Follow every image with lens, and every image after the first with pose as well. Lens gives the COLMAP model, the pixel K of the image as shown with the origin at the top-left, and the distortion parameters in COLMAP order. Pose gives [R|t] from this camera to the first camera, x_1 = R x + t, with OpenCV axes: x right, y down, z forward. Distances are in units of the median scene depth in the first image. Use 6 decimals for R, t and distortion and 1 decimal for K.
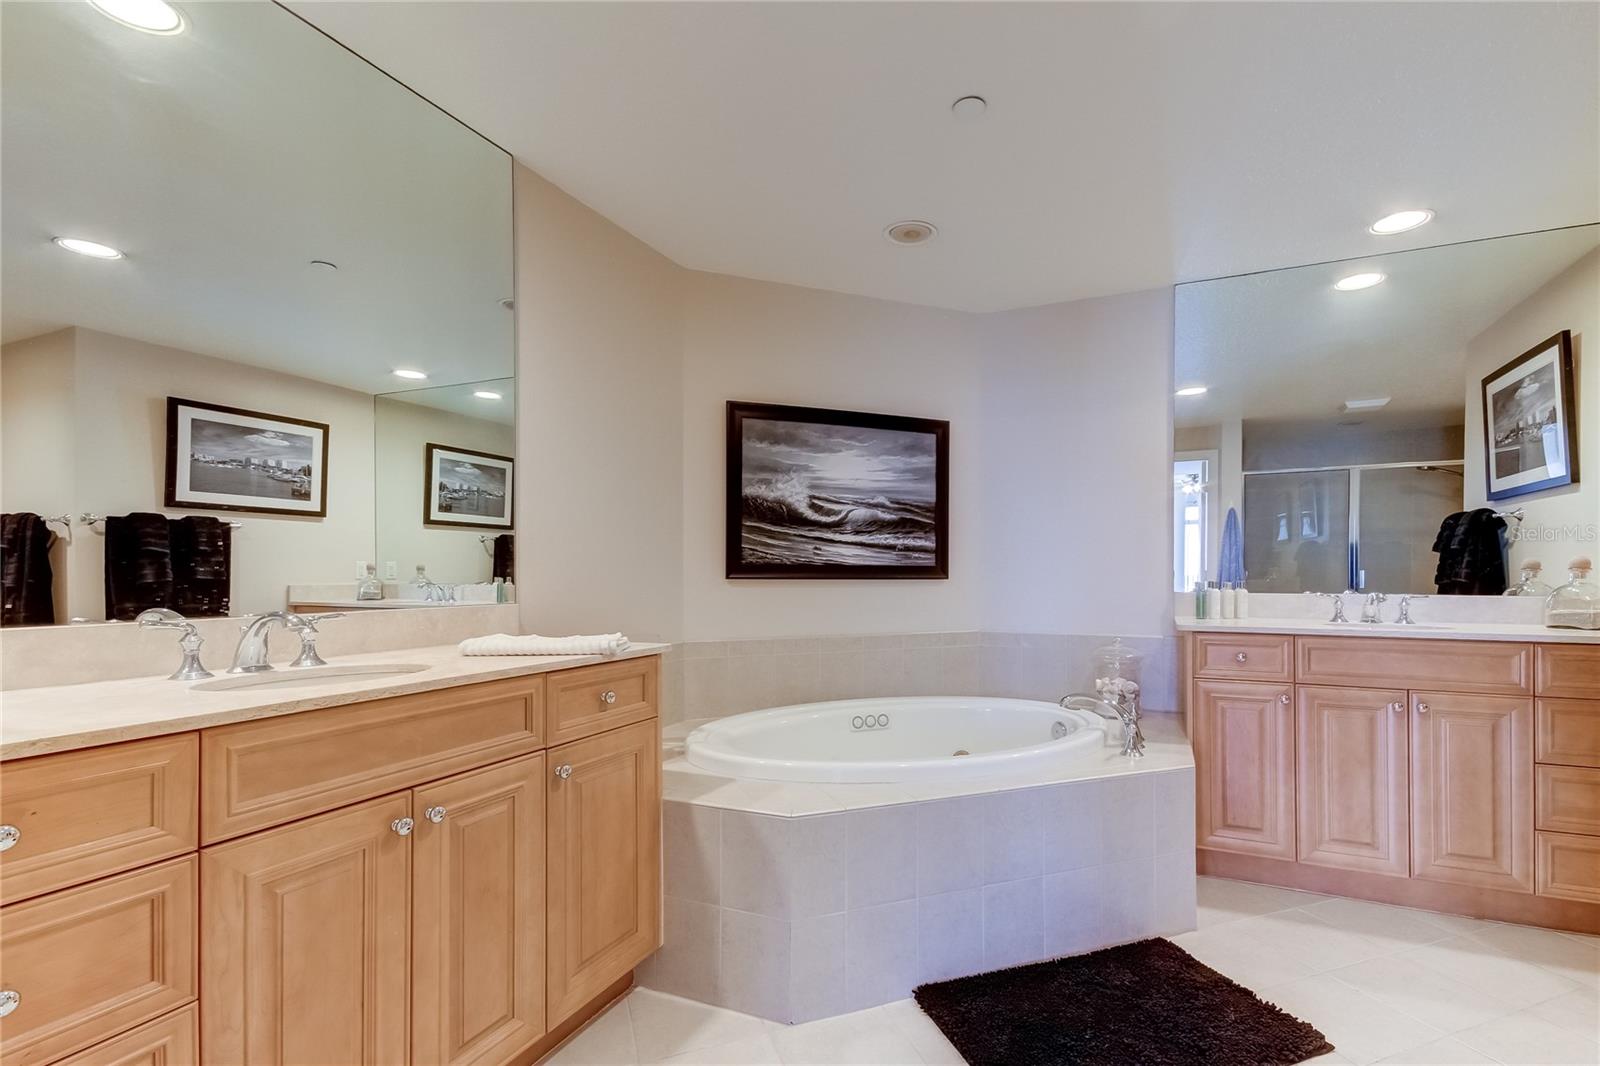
lens RADIAL K [[731.3, 0, 820.0], [0, 731.3, 555.1], [0, 0, 1]] dist [0.023788, -0.000232]
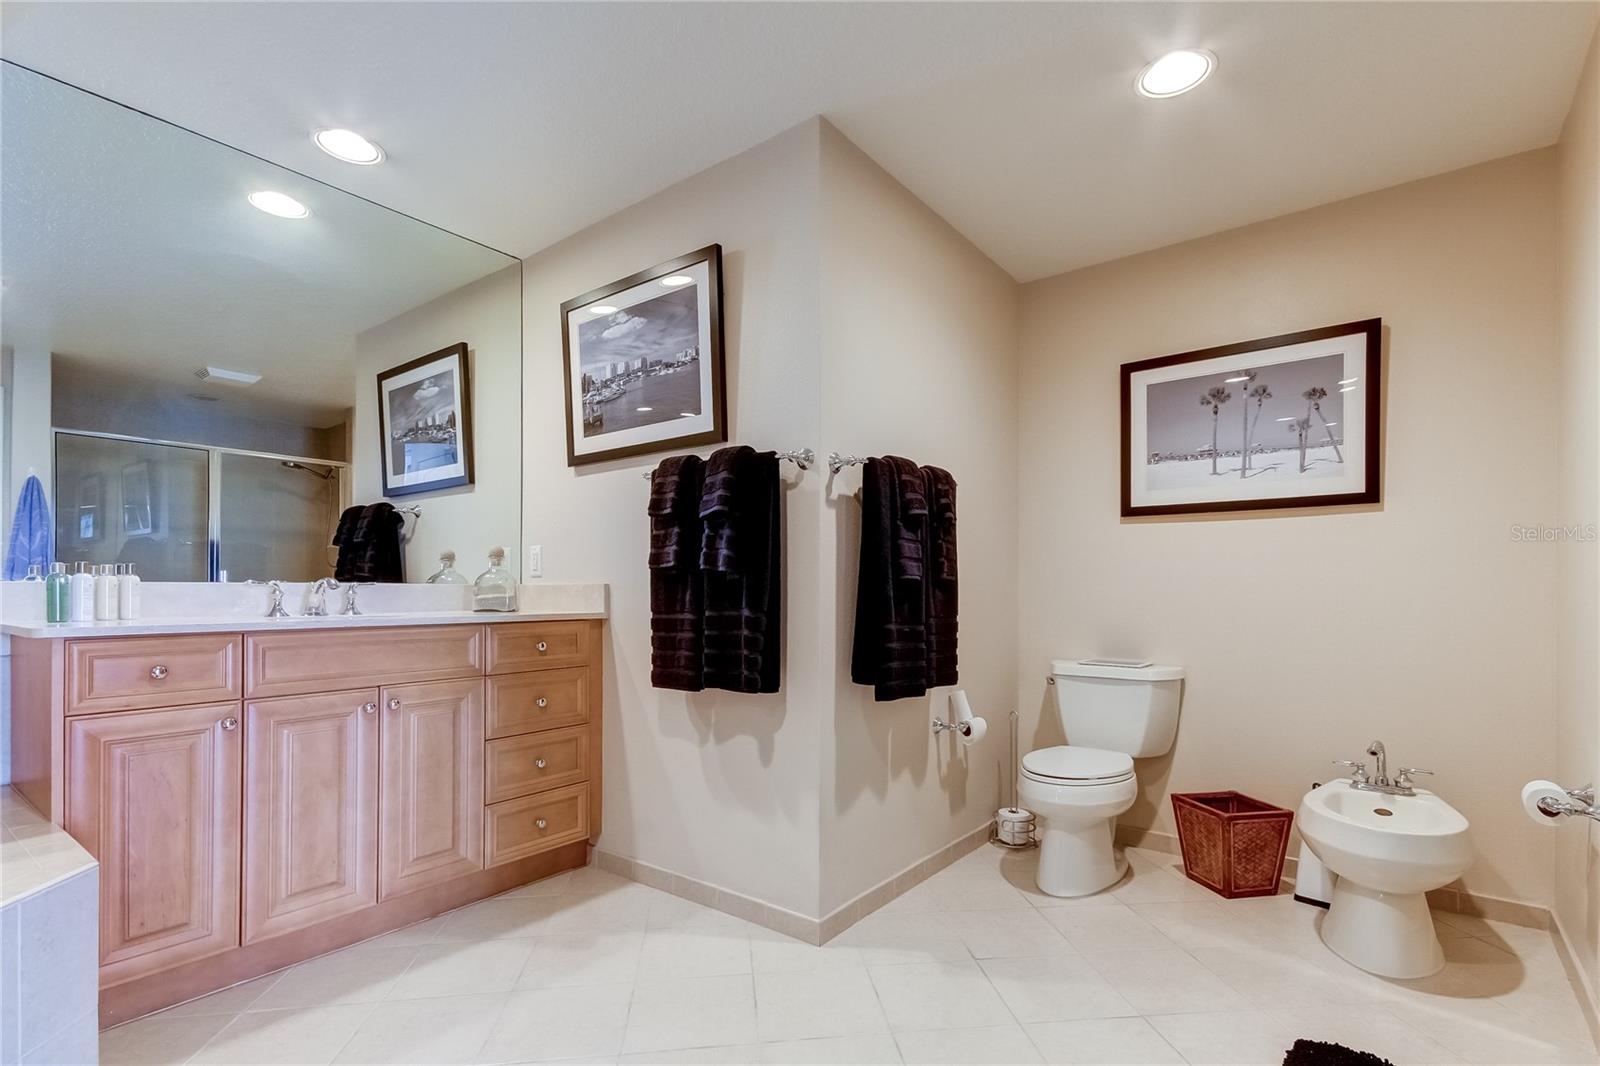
lens RADIAL K [[751.0, 0, 803.7], [0, 751.0, 593.4], [0, 0, 1]] dist [0.022861, -0.000597]
pose [[0.216779, 0.003214, 0.976215, 0.036568], [-0.025852, 0.999663, 0.002450, 0.054203], [-0.975878, -0.025768, 0.216789, 0.307199]]
